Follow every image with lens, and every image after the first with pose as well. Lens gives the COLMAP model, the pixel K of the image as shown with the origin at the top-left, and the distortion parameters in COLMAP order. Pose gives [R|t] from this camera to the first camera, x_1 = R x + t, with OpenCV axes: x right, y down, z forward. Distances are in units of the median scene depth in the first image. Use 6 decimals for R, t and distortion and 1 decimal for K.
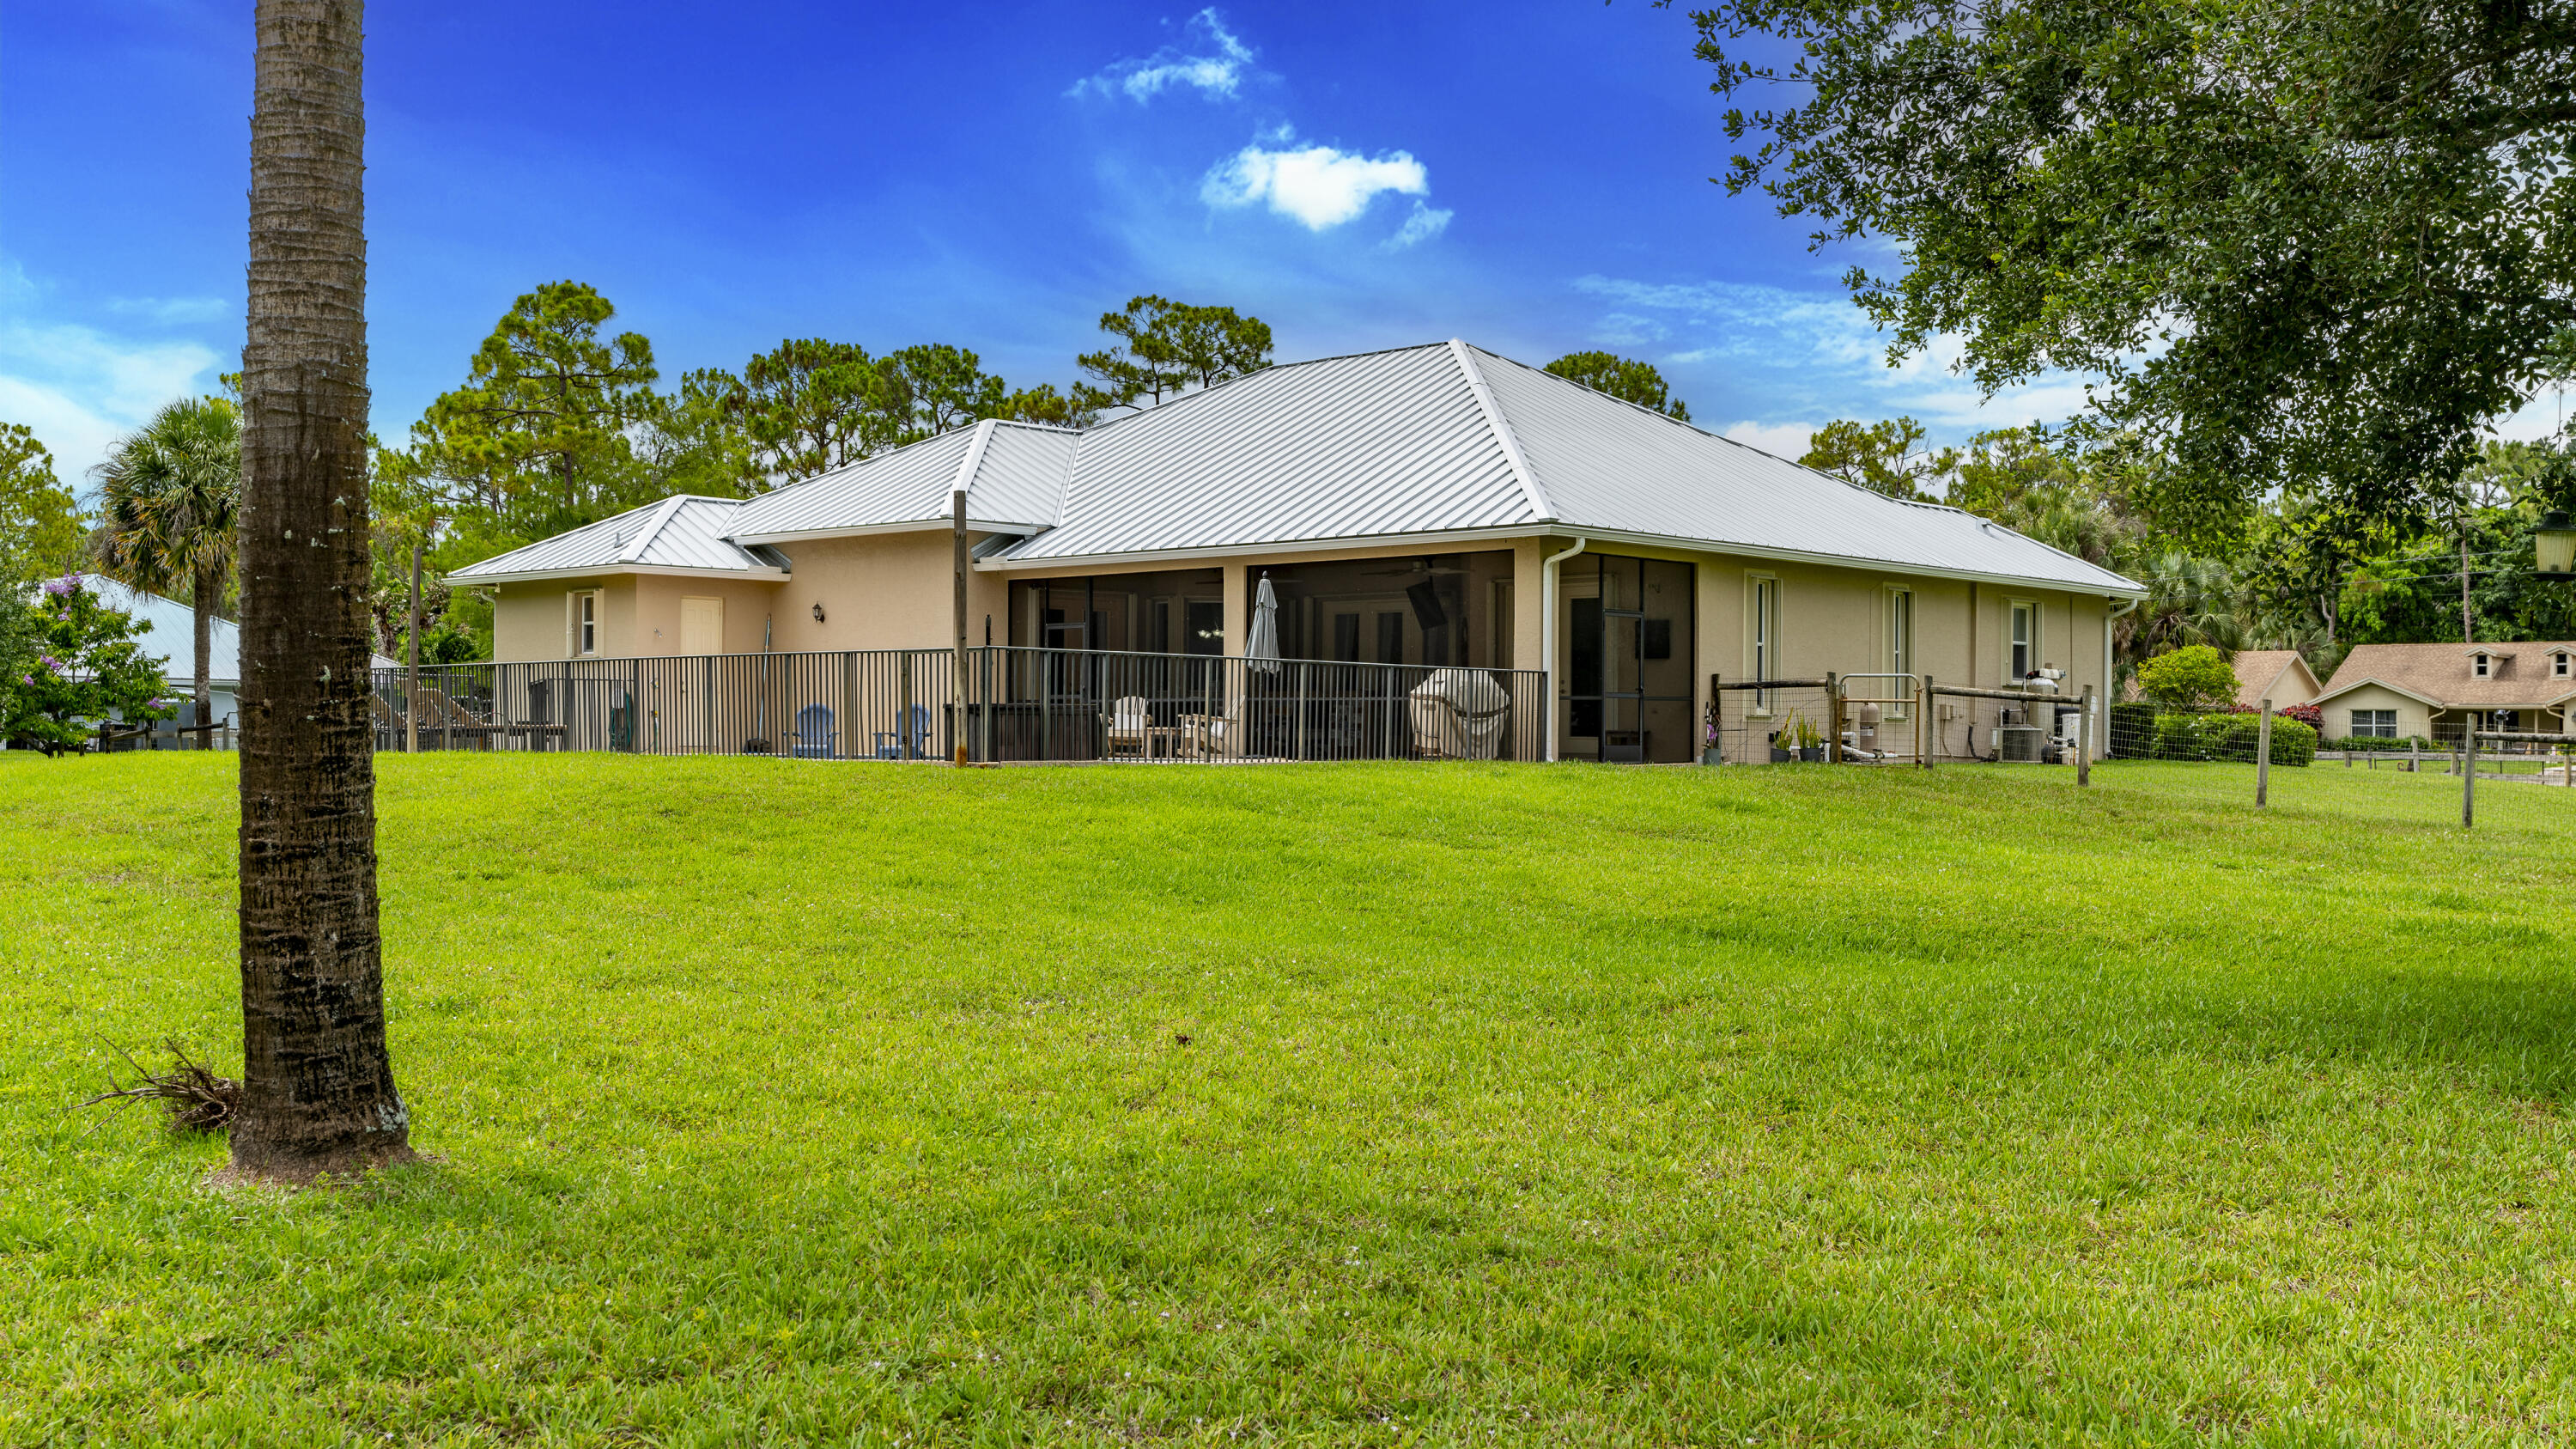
lens RADIAL K [[2529.4, 0, 1331.4], [0, 2529.4, 778.3], [0, 0, 1]] dist [-0.001803, 0.000000]
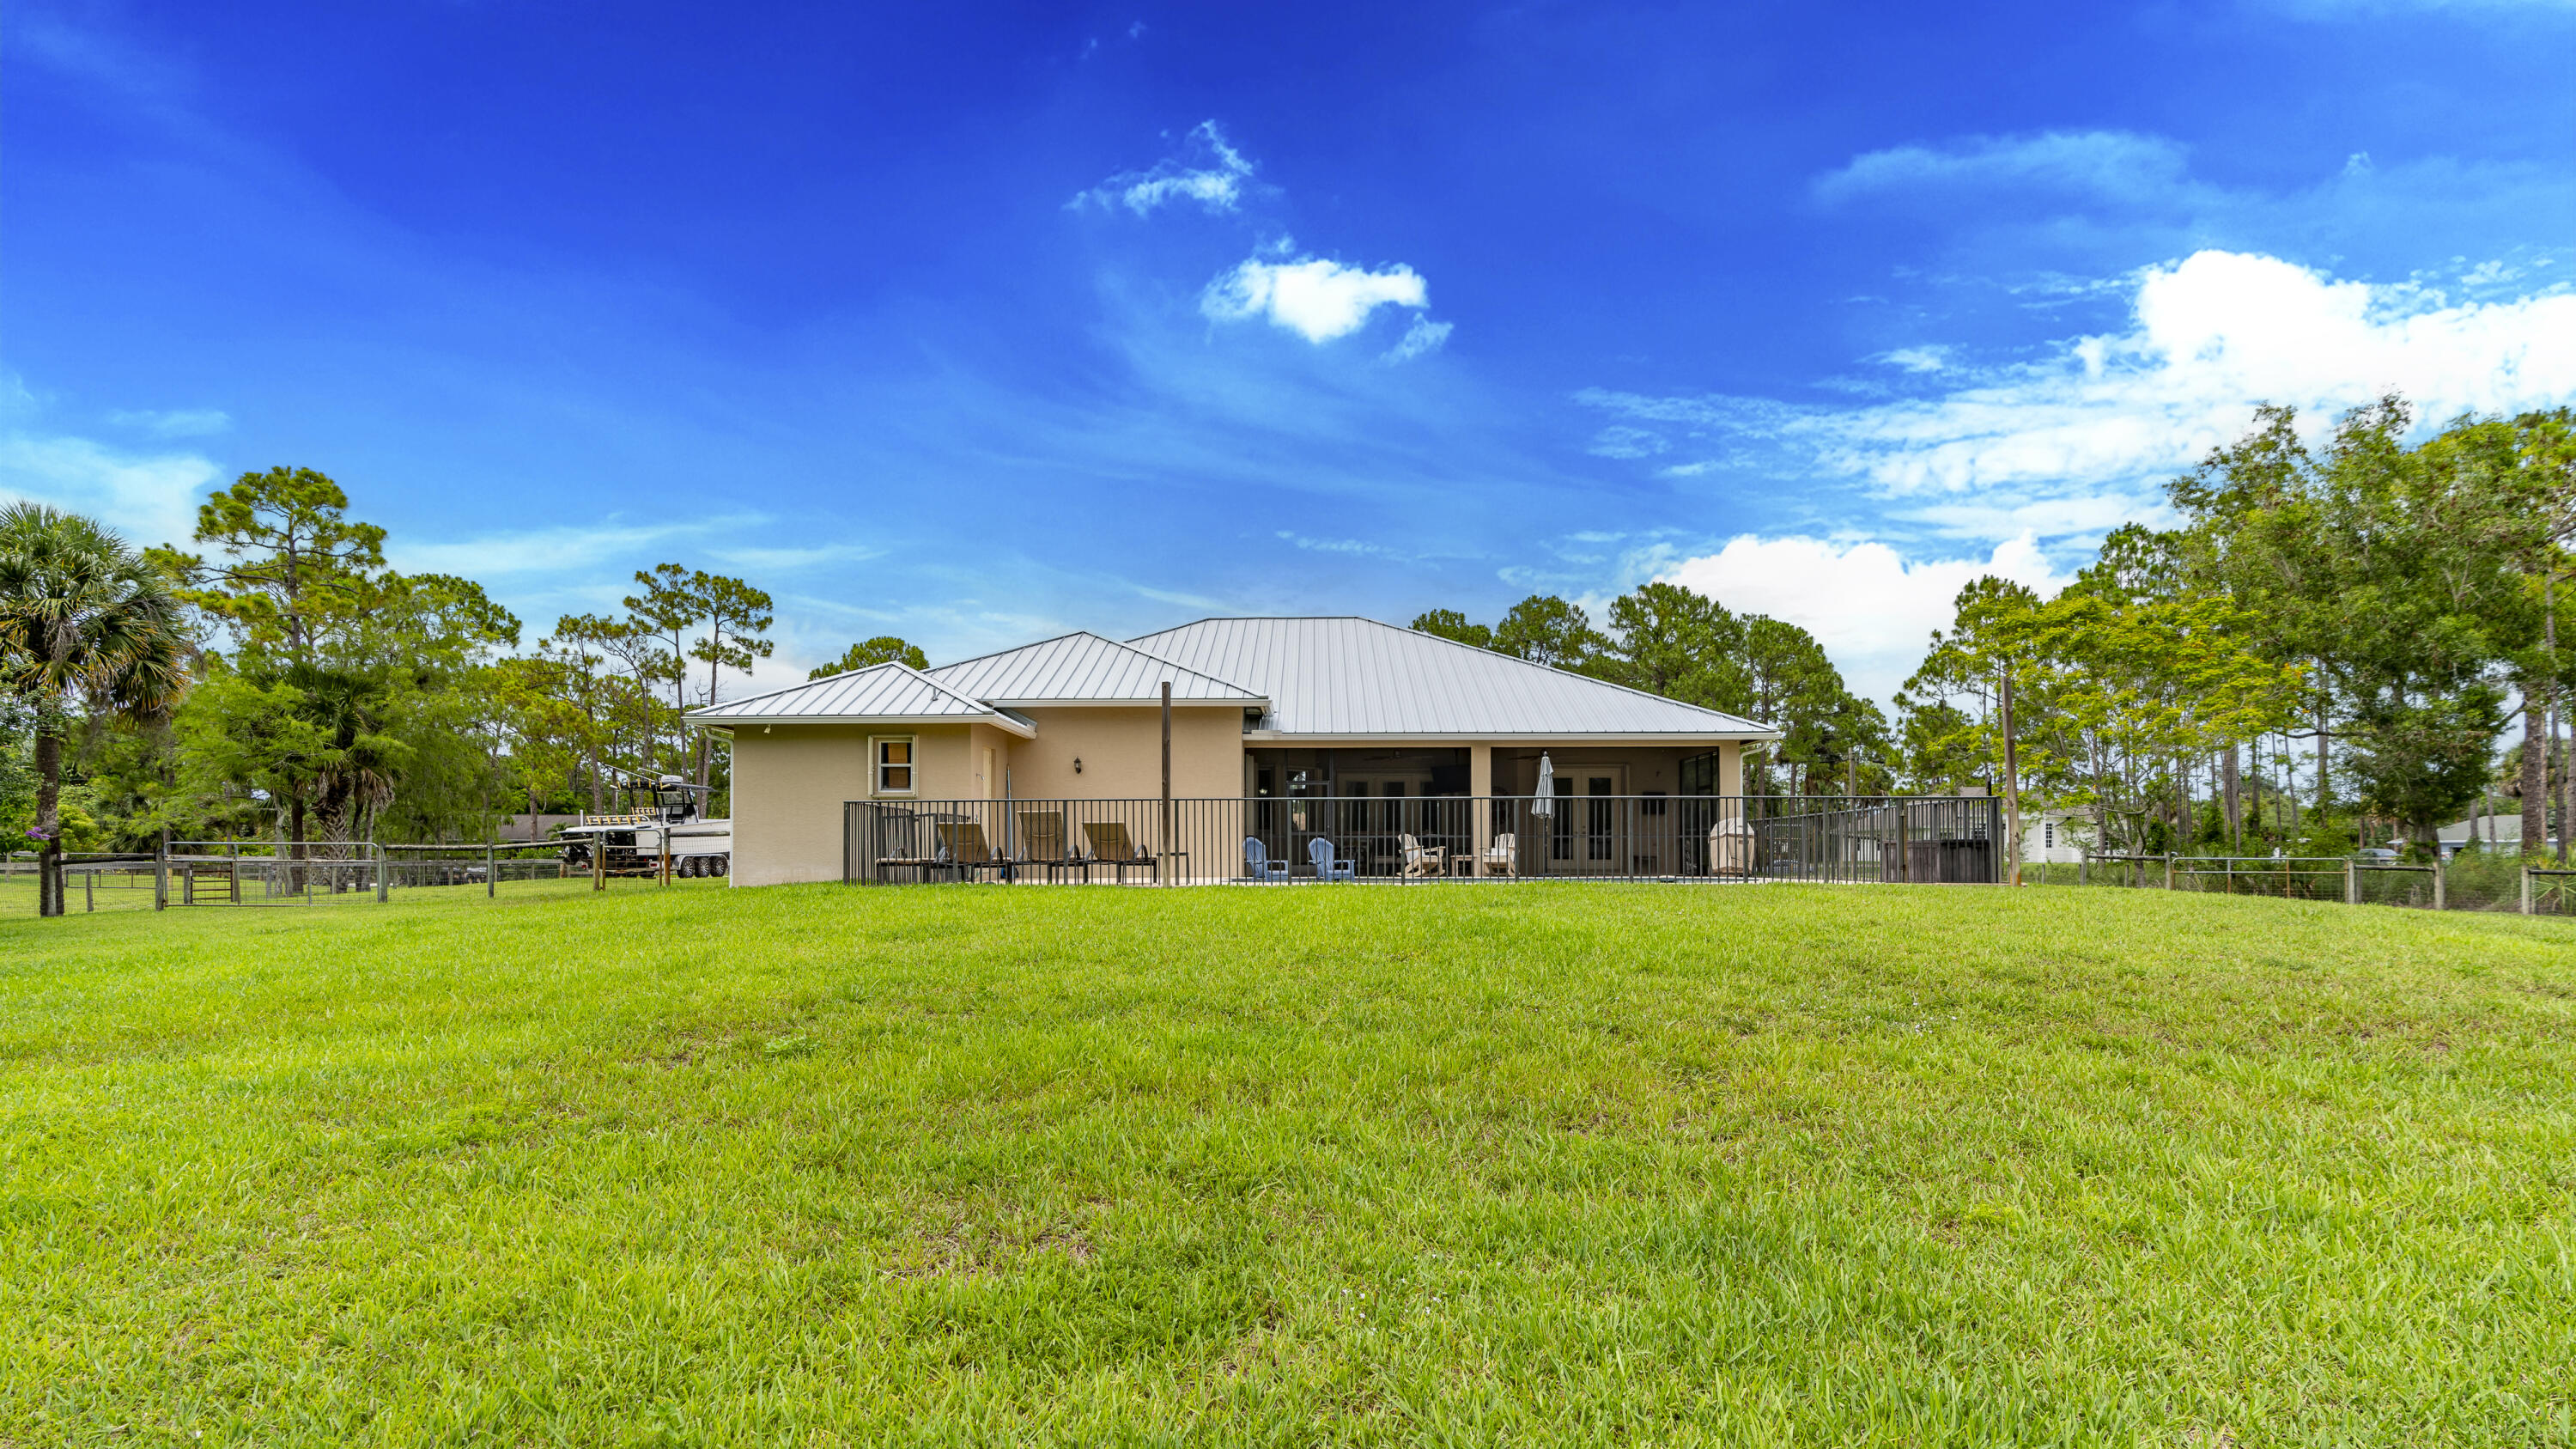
lens RADIAL K [[1178.7, 0, 1268.7], [0, 1178.7, 771.3], [0, 0, 1]] dist [-0.002012, 0.000823]
pose [[0.738168, 0.042257, 0.673292, -0.527034], [0.016928, 0.996562, -0.081106, -0.013467], [-0.674404, 0.071267, 0.734915, 0.505040]]
